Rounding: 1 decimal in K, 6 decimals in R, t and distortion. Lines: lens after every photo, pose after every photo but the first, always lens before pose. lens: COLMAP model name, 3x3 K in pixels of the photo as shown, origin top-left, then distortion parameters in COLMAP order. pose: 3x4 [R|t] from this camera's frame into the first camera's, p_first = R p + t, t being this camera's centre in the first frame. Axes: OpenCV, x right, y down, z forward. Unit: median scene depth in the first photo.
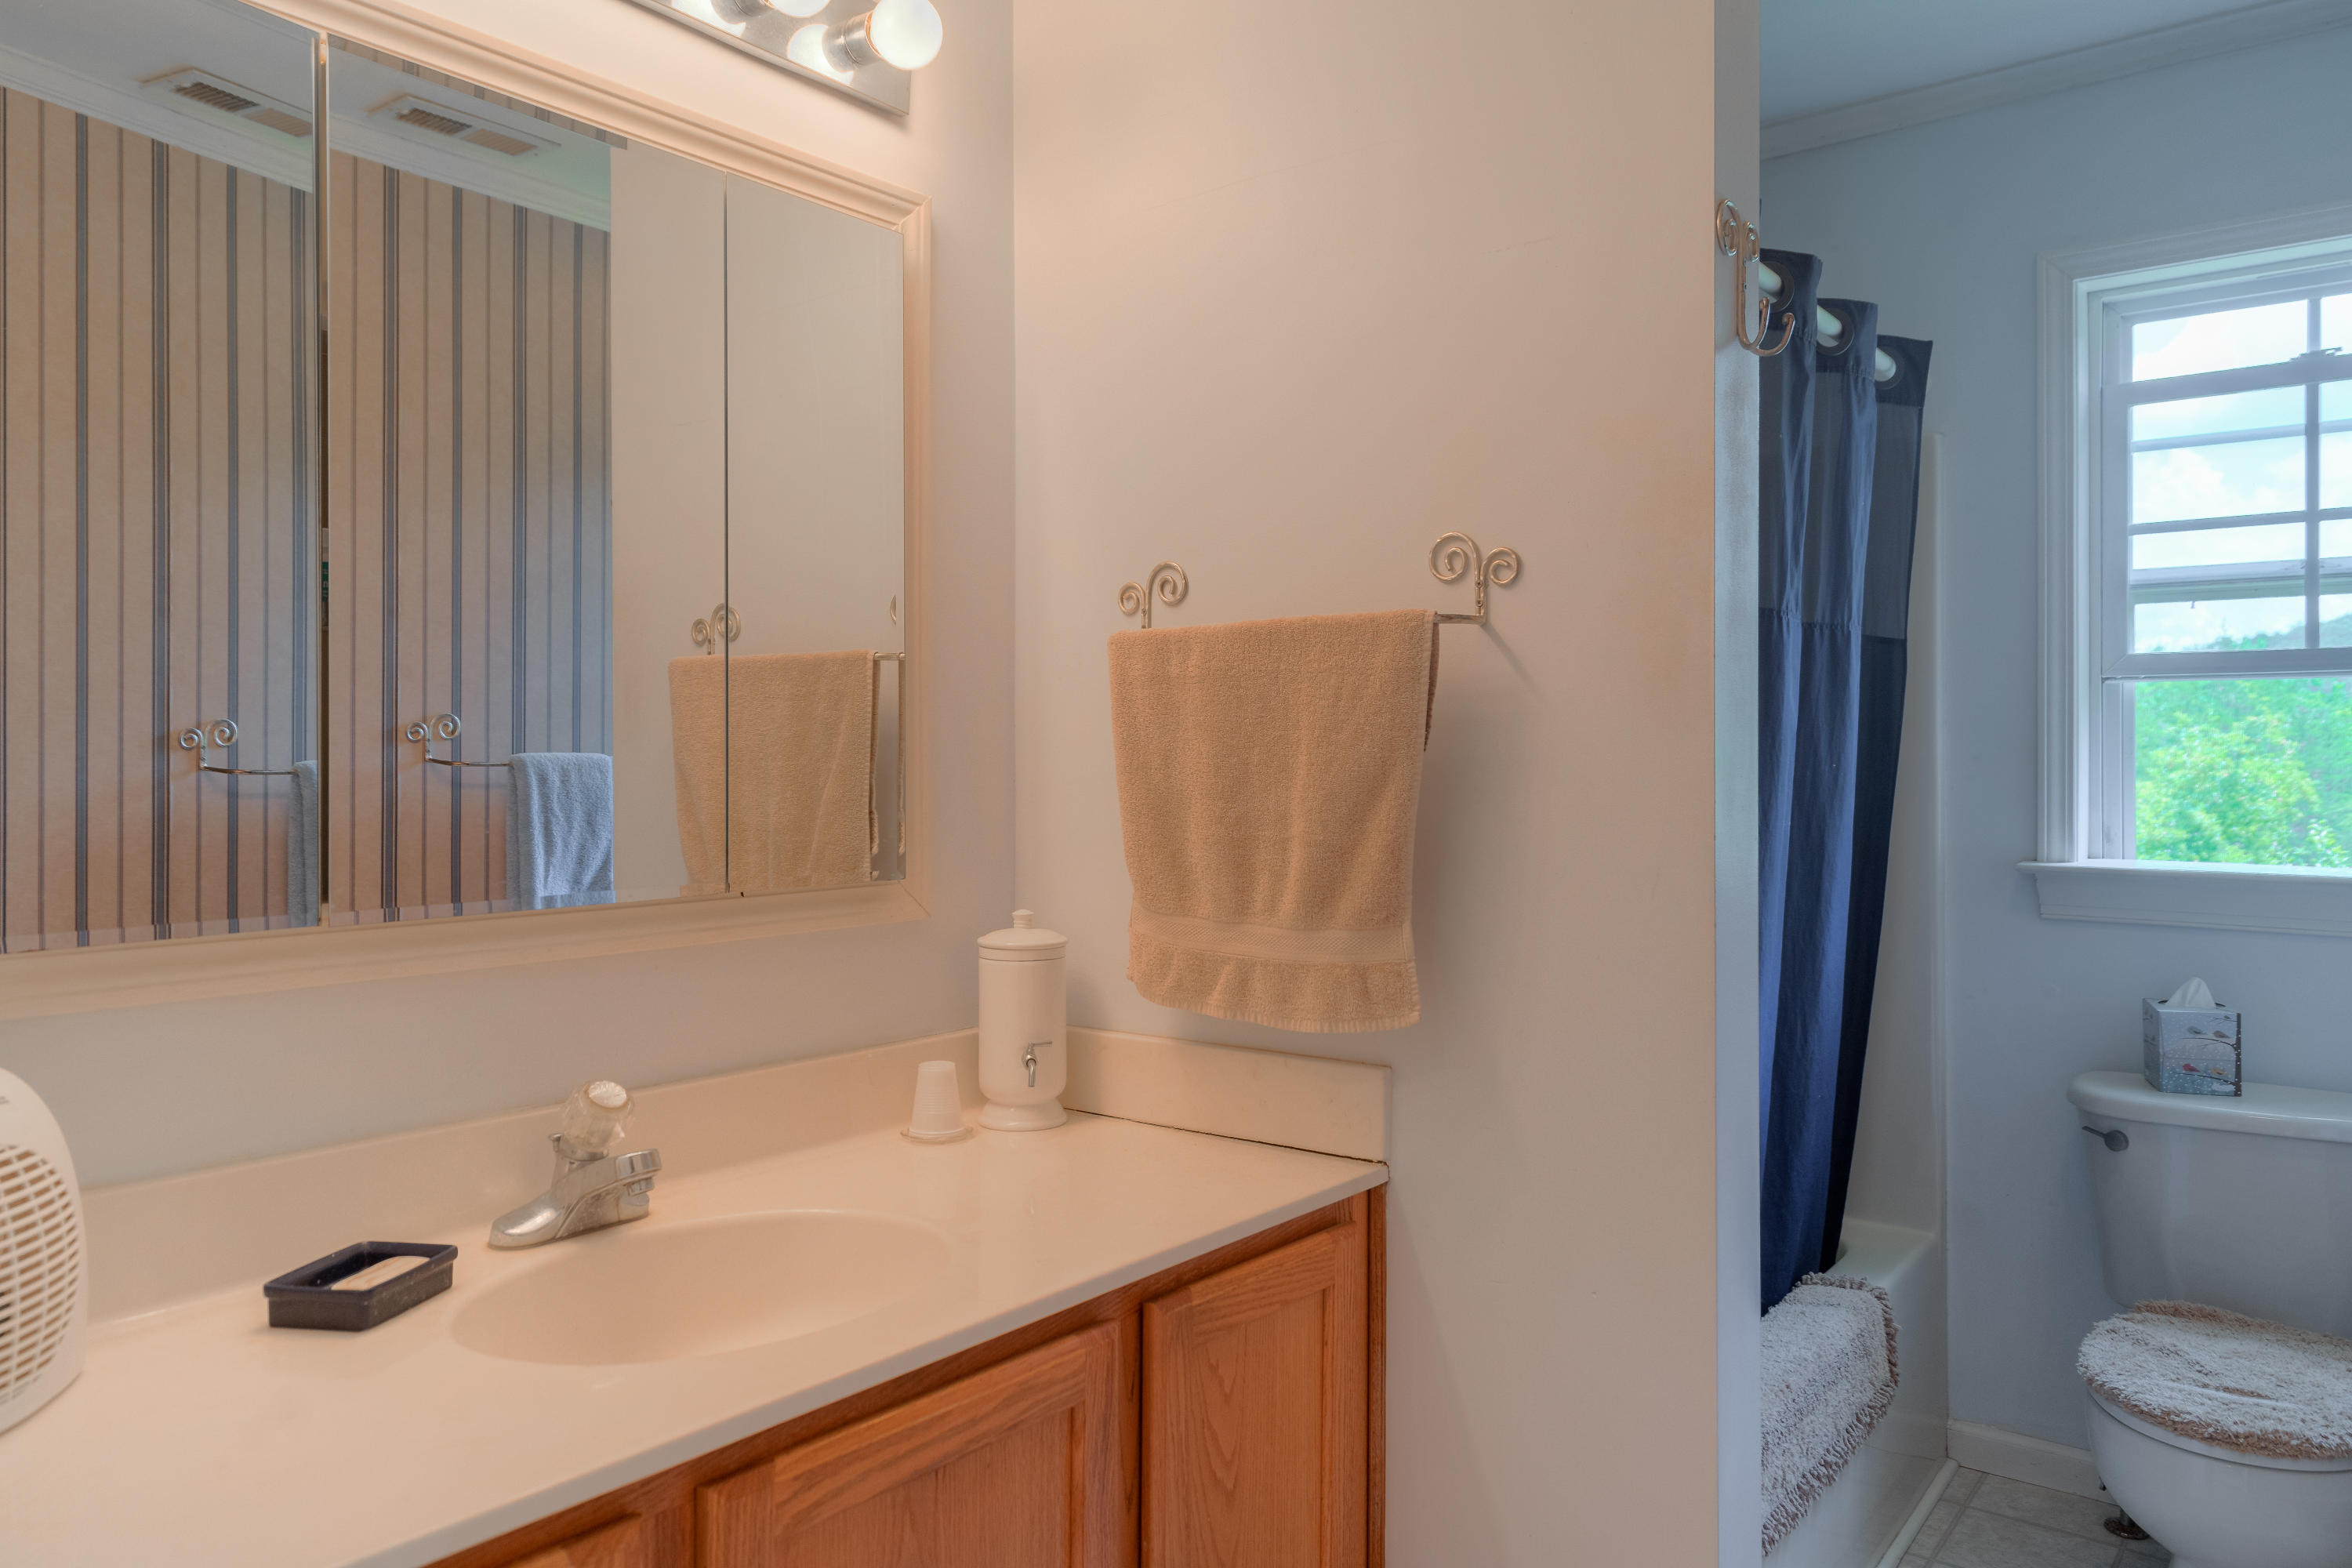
lens RADIAL K [[1594.6, 0, 1173.6], [0, 1594.6, 776.7], [0, 0, 1]] dist [0.020128, -0.011972]
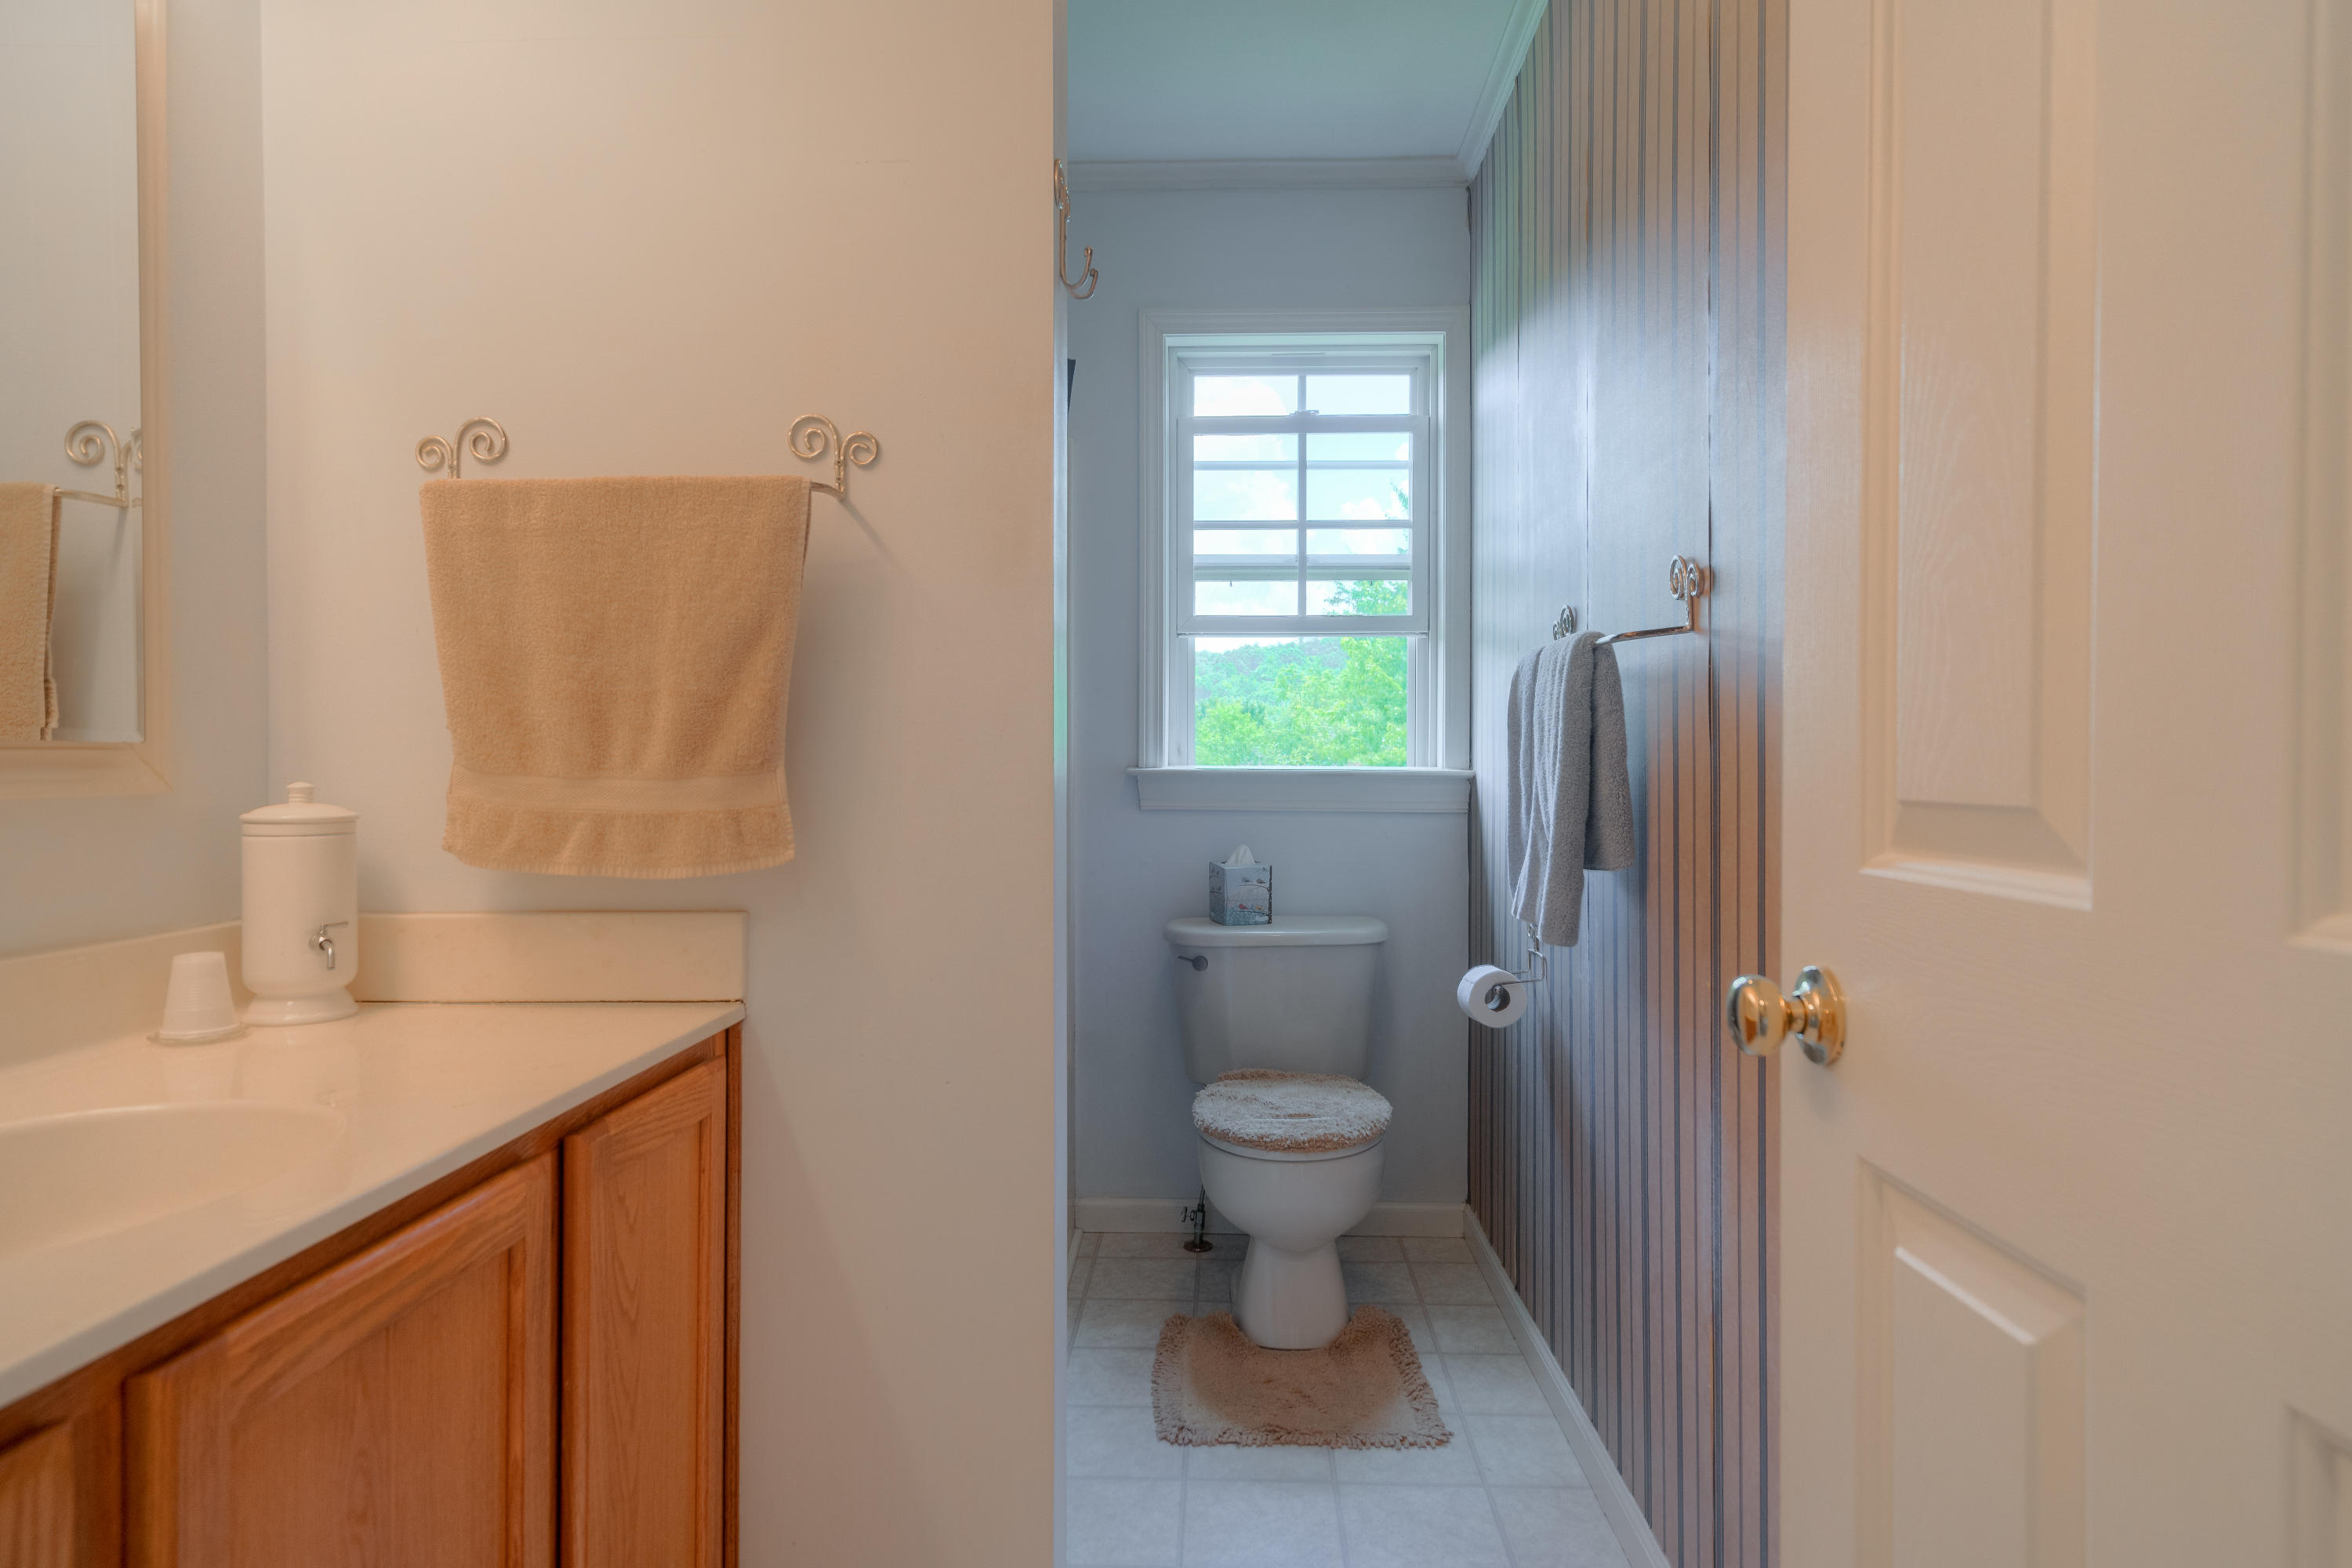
lens RADIAL K [[1372.0, 0, 1176.8], [0, 1372.0, 784.2], [0, 0, 1]] dist [0.007513, 0.004936]
pose [[0.808422, -0.007581, 0.588555, -0.157678], [0.002209, 0.999949, 0.009846, 0.080593], [-0.588600, -0.006660, 0.808397, 0.079436]]
